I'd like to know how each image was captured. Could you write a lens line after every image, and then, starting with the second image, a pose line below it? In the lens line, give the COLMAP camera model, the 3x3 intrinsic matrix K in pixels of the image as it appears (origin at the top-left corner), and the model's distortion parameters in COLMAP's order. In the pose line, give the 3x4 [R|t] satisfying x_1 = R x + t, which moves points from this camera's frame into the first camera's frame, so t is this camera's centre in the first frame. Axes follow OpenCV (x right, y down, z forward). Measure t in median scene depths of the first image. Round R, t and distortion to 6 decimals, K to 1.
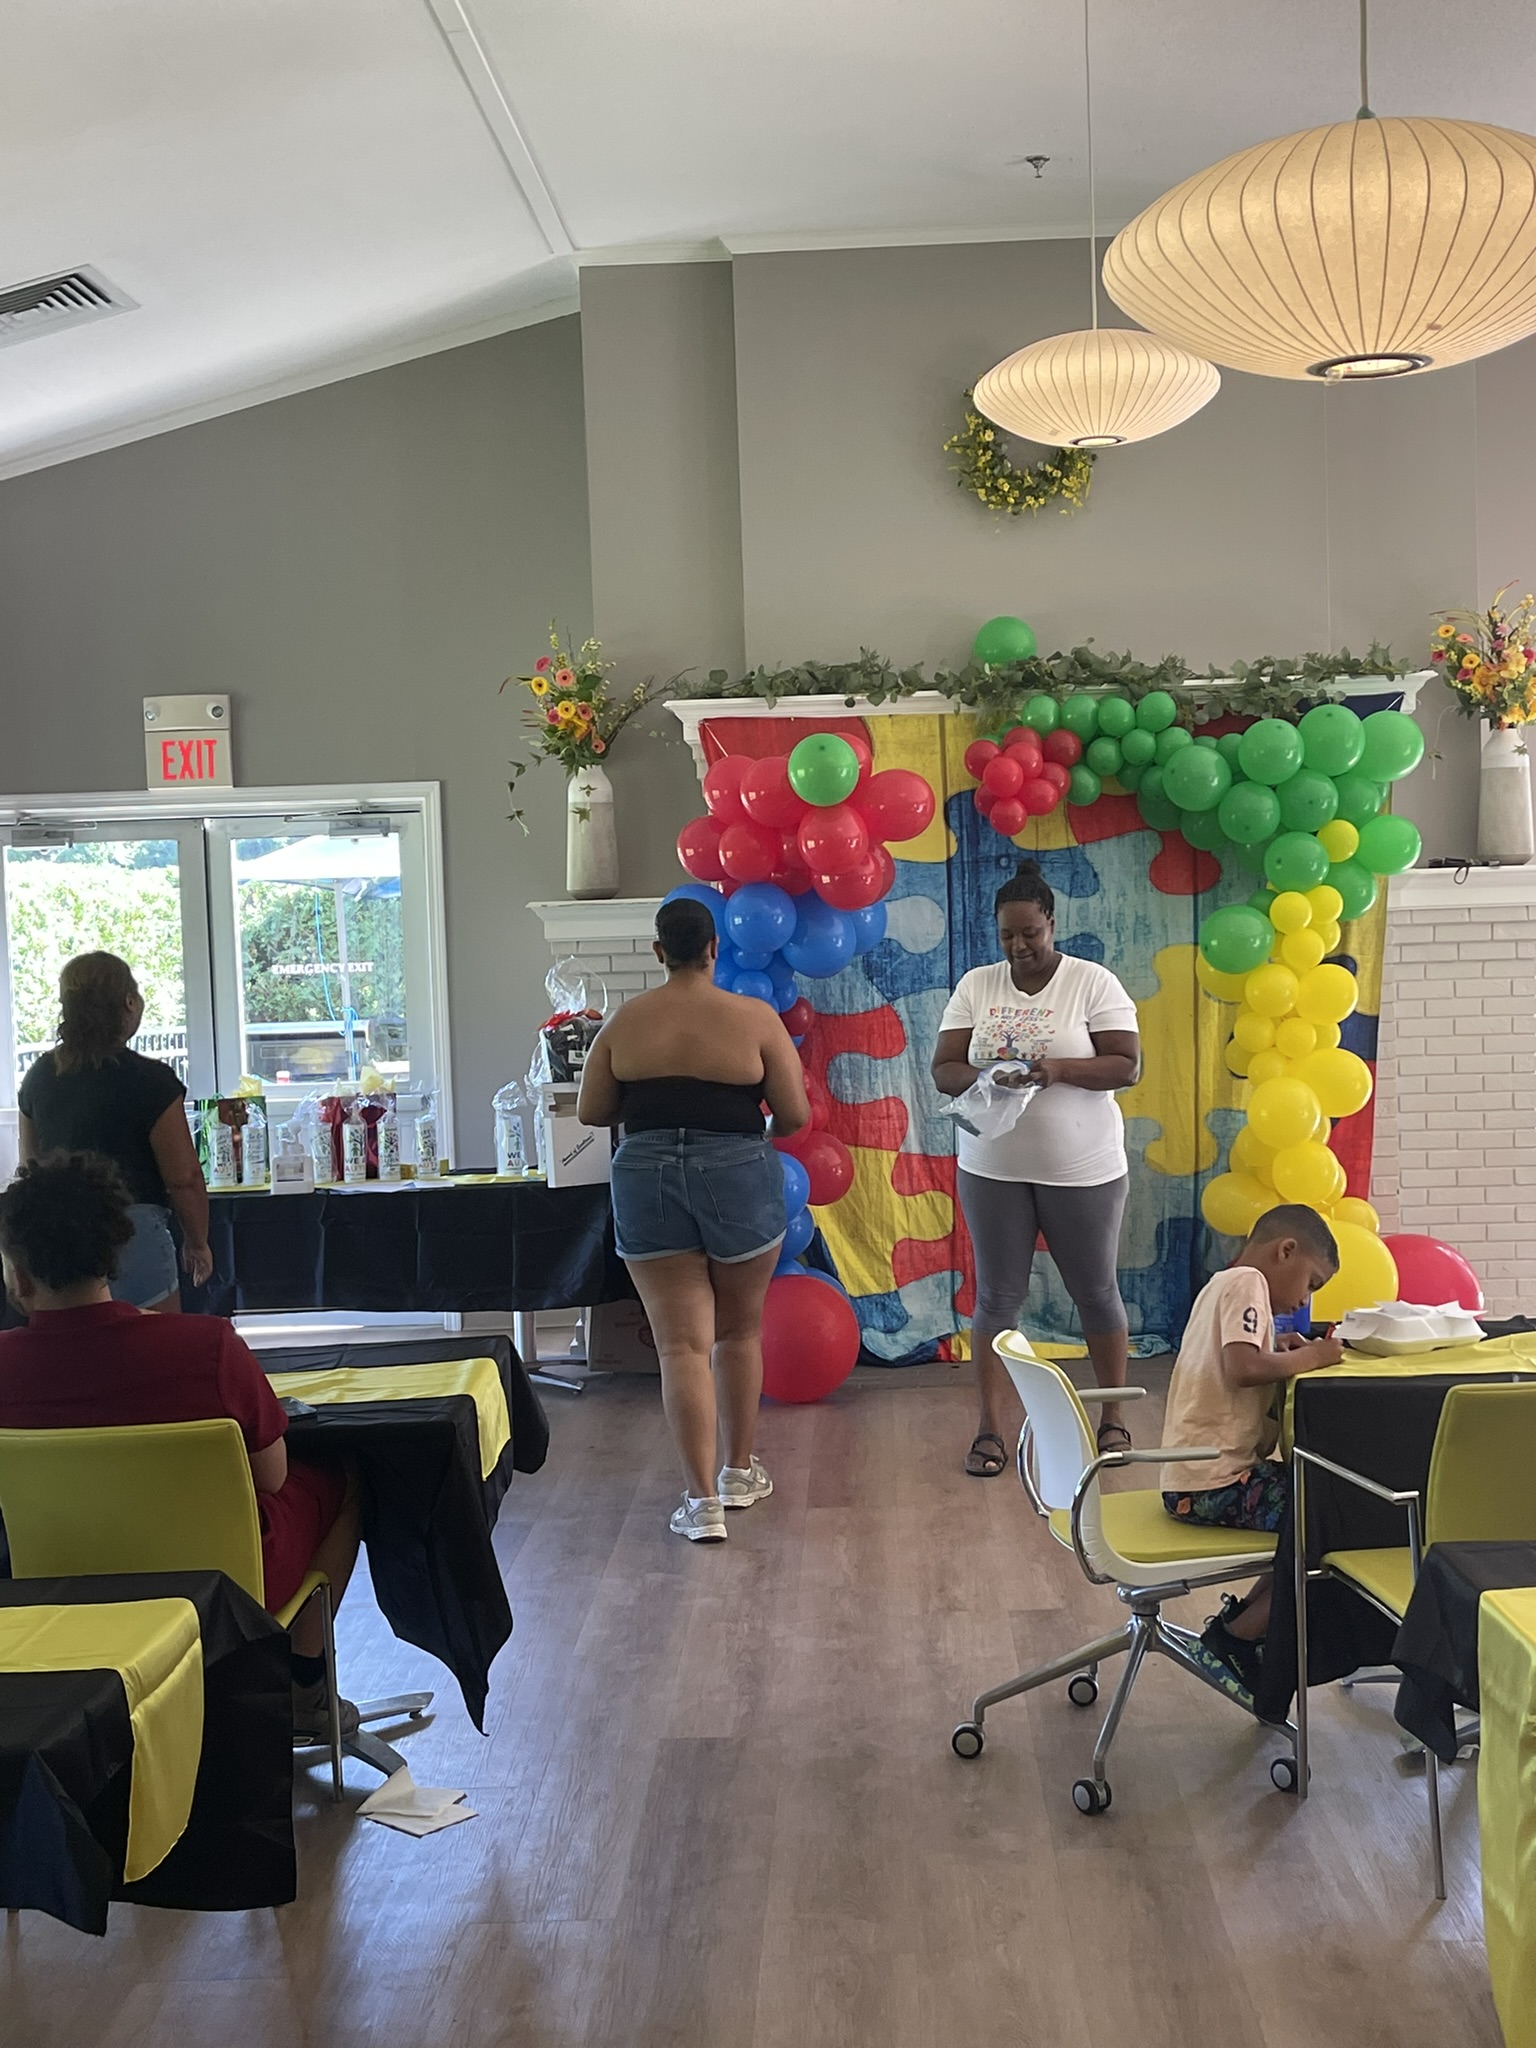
lens RADIAL K [[2487.9, 0, 781.5], [0, 2487.9, 1036.6], [0, 0, 1]] dist [0.134870, 0.000000]
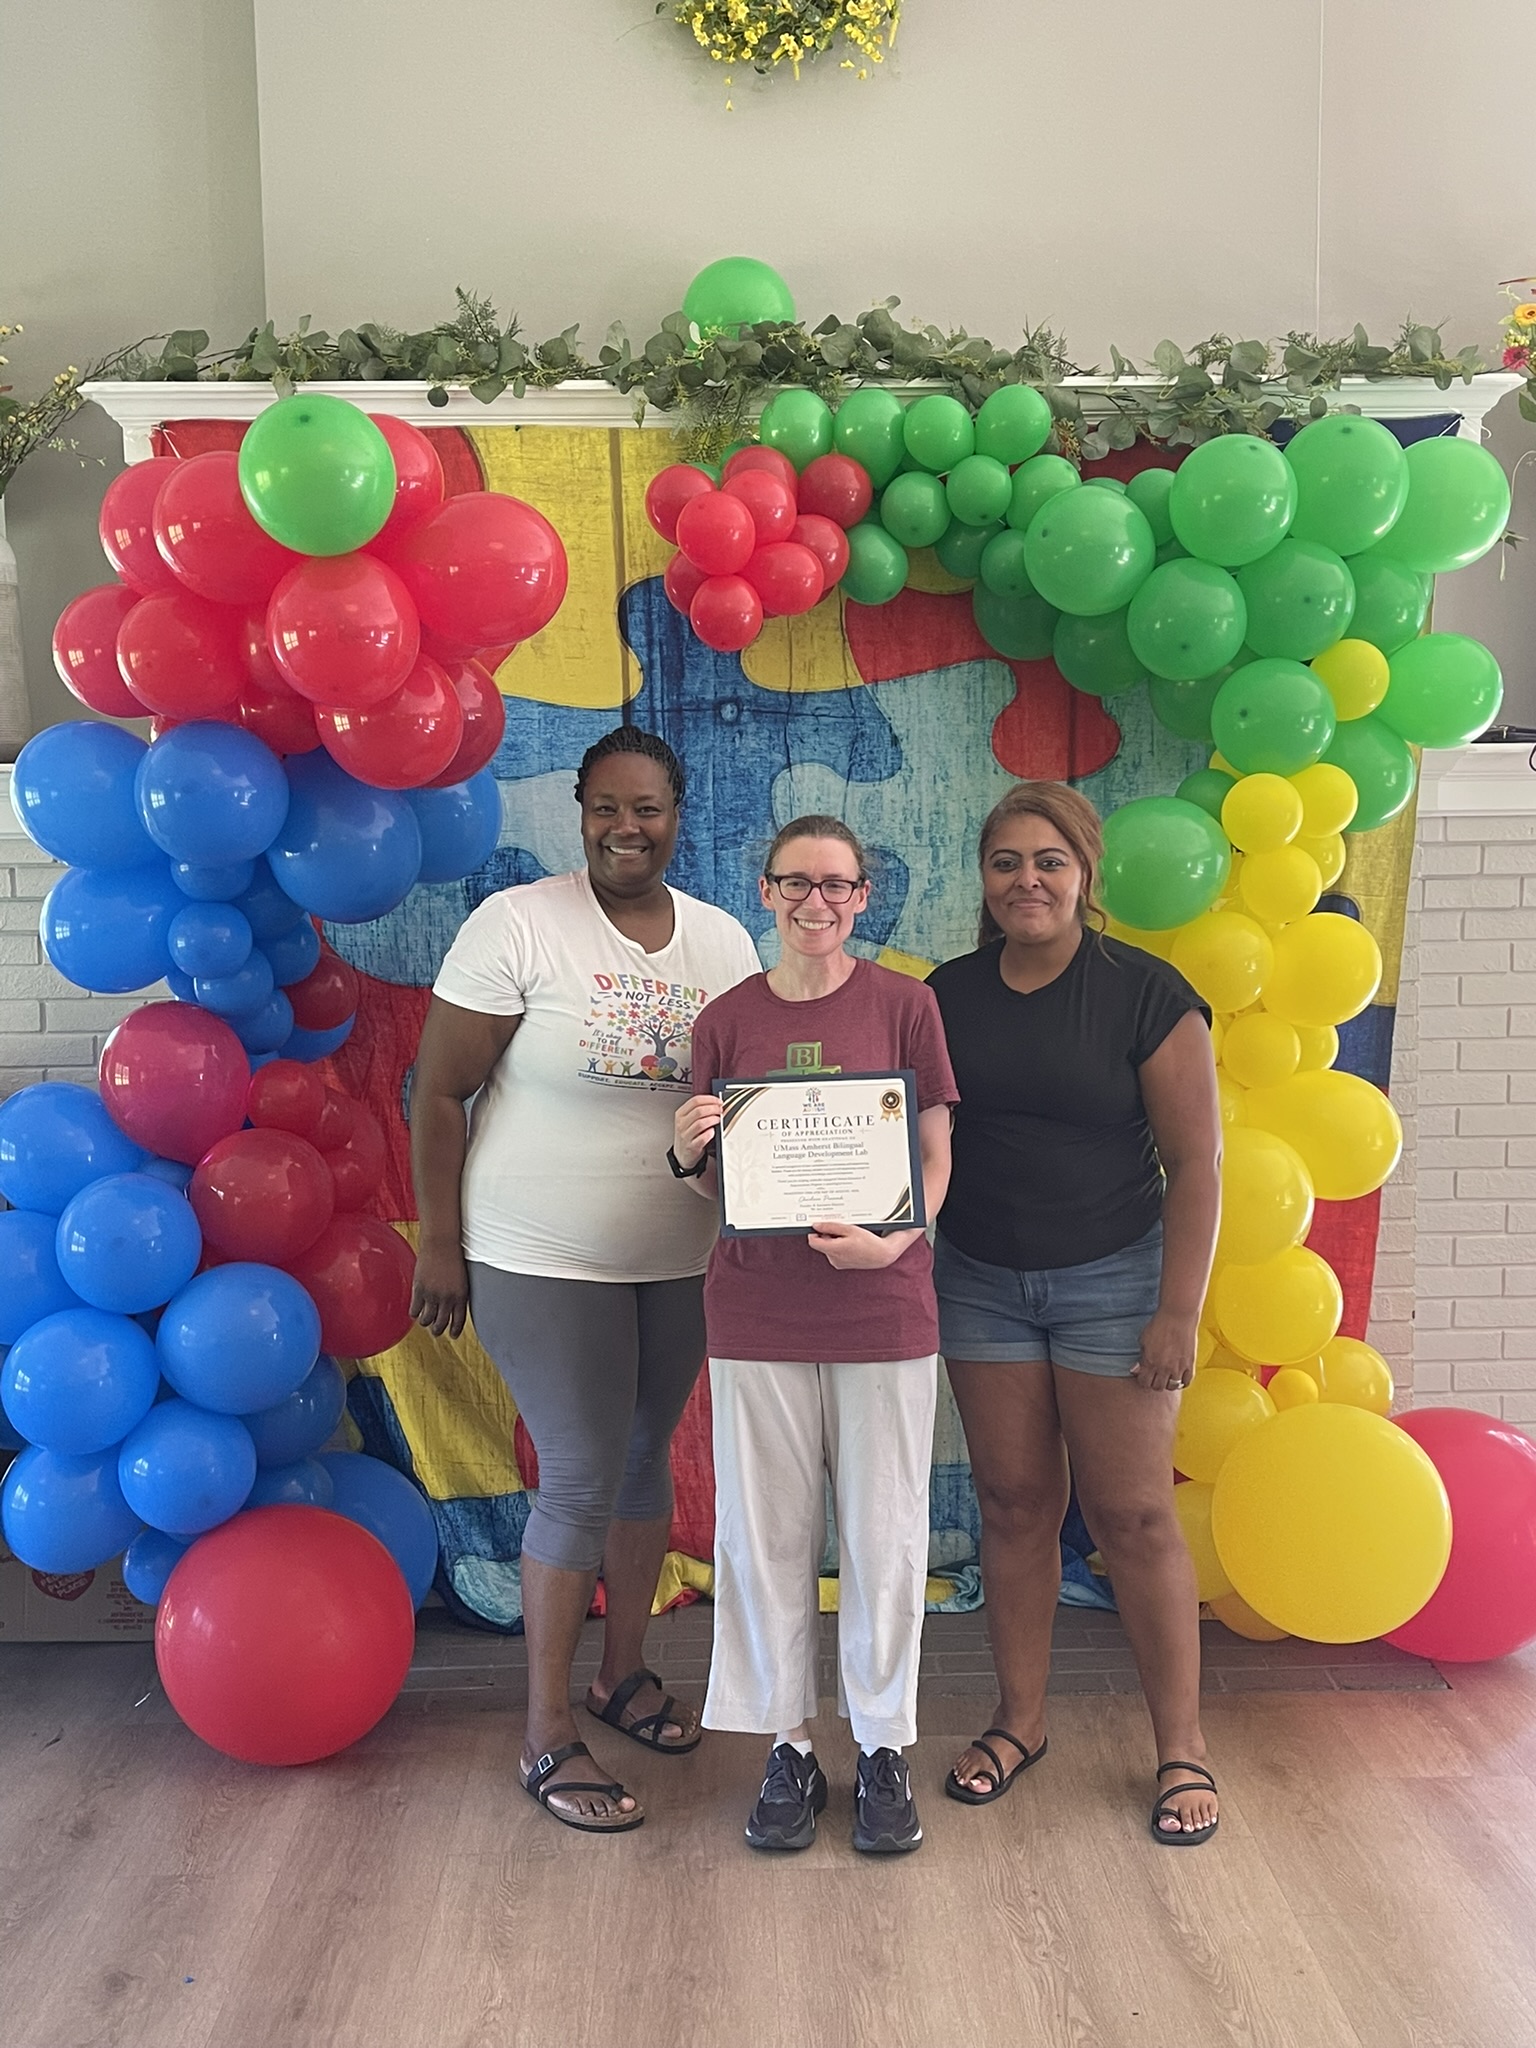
lens RADIAL K [[2159.0, 0, 780.1], [0, 2159.0, 1041.2], [0, 0, 1]] dist [0.032725, 0.000000]
pose [[0.998074, 0.014504, 0.060312, 0.073685], [-0.017222, 0.998848, 0.044797, -0.019799], [-0.059593, -0.045750, 0.997174, 0.531502]]
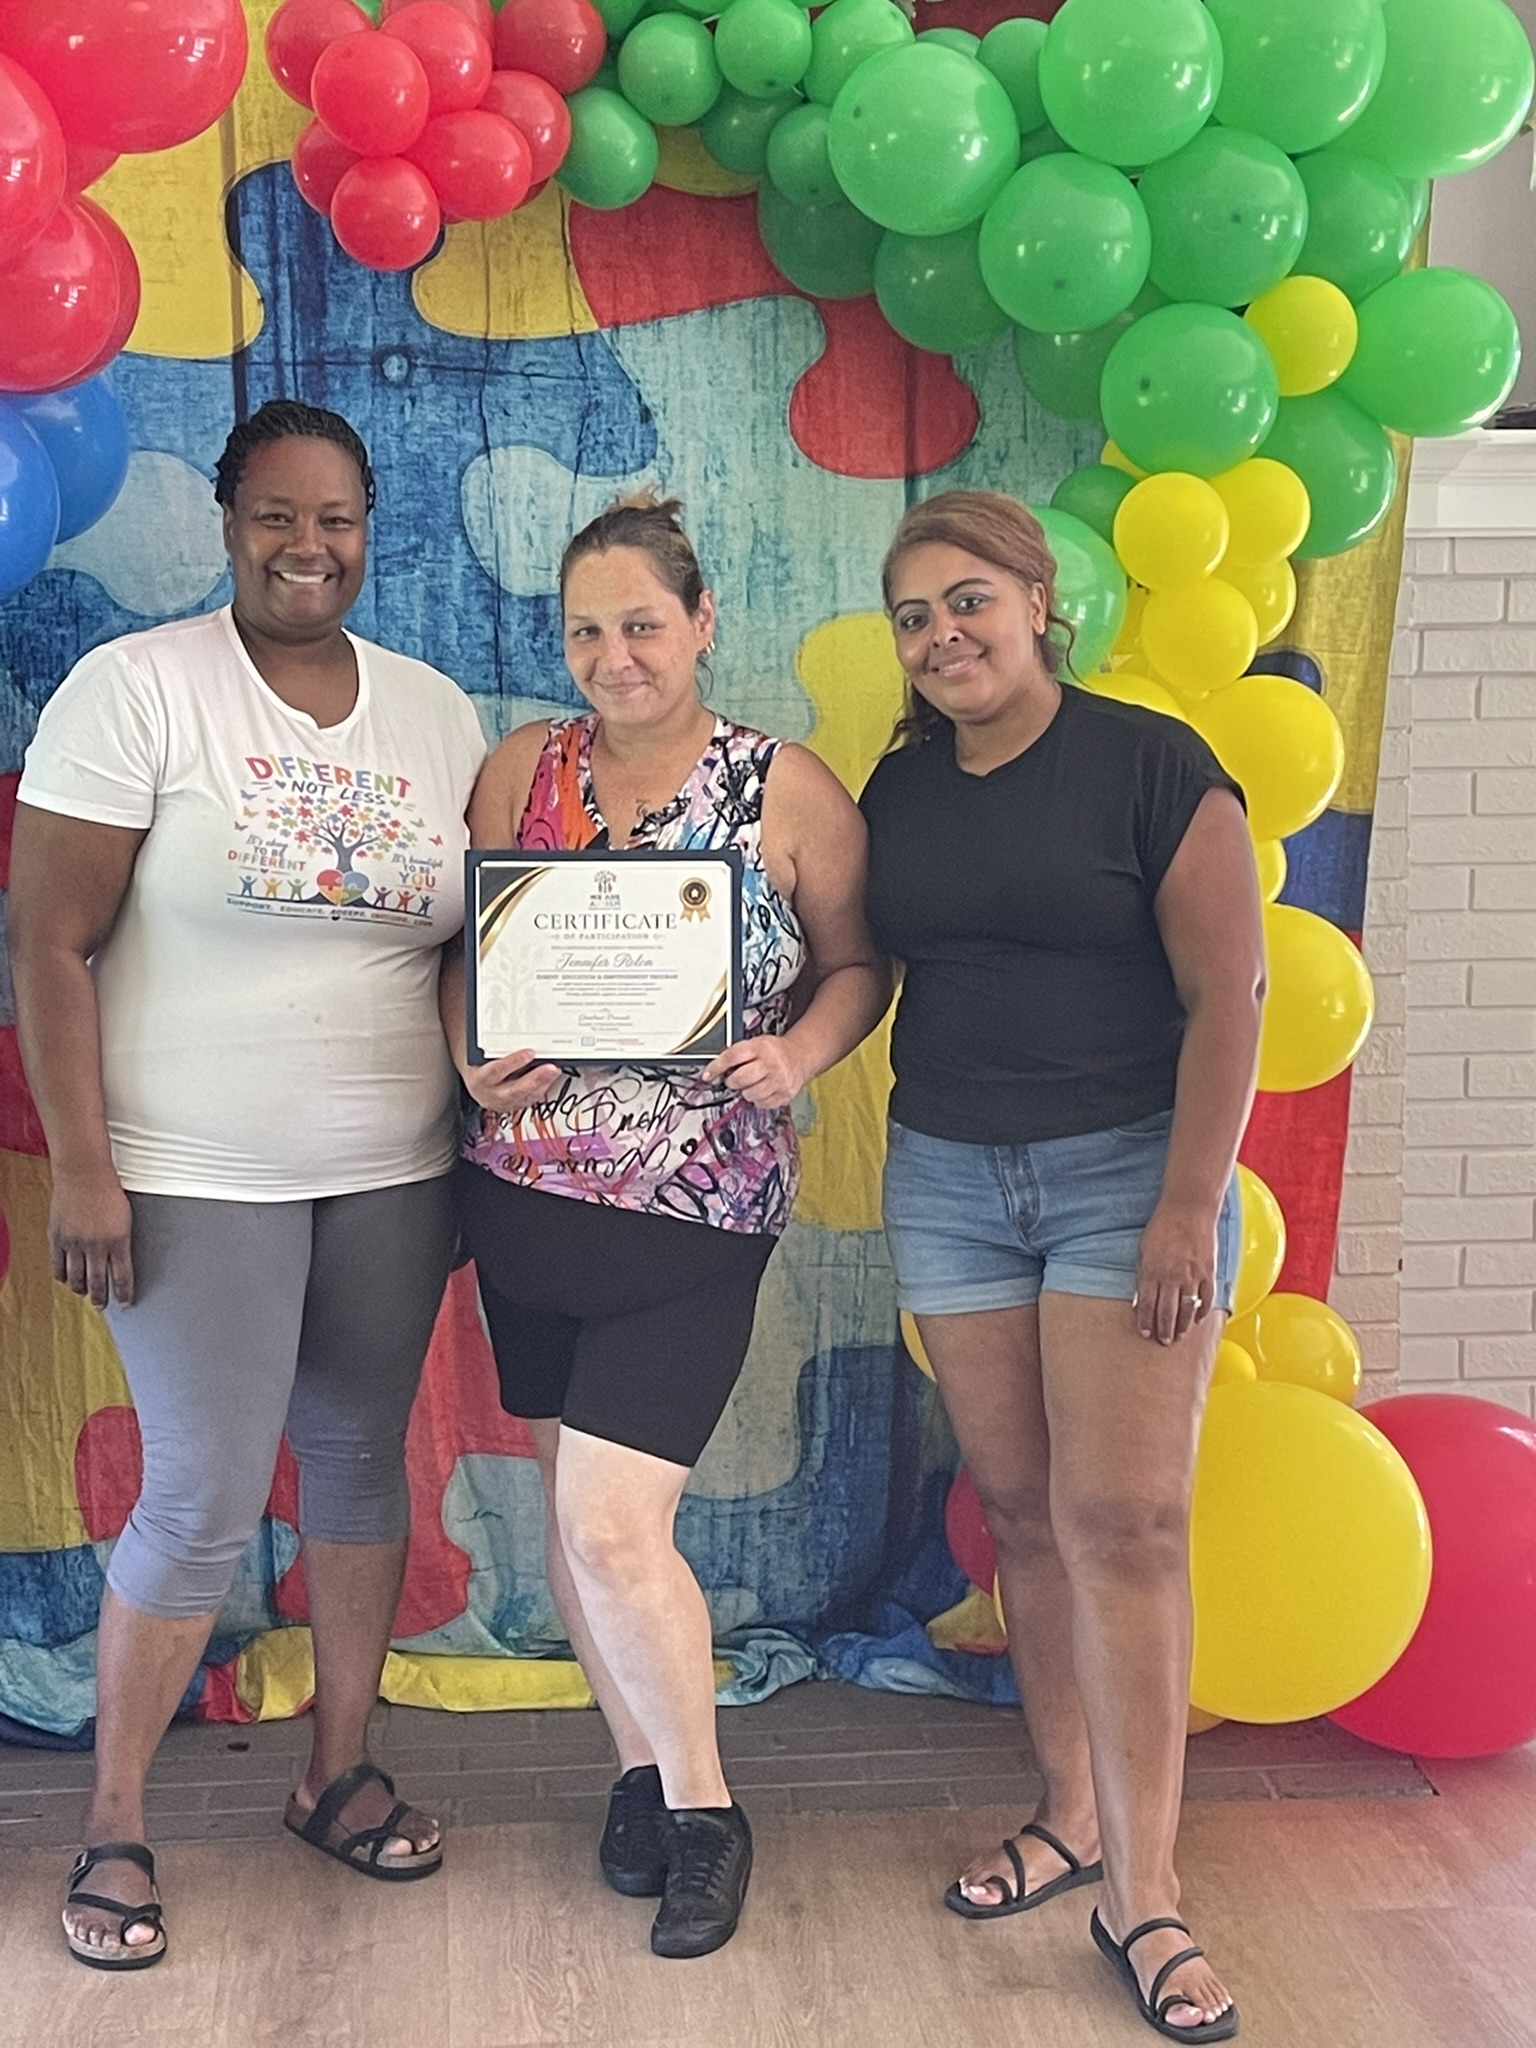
lens RADIAL K [[3565.4, 0, 803.3], [0, 3565.4, 991.2], [0, 0, 1]] dist [0.097186, 0.000000]
pose [[0.990210, 0.012419, 0.139031, 0.077472], [-0.022501, 0.997210, 0.071180, -0.018273], [-0.137759, -0.073612, 0.987727, 0.475696]]
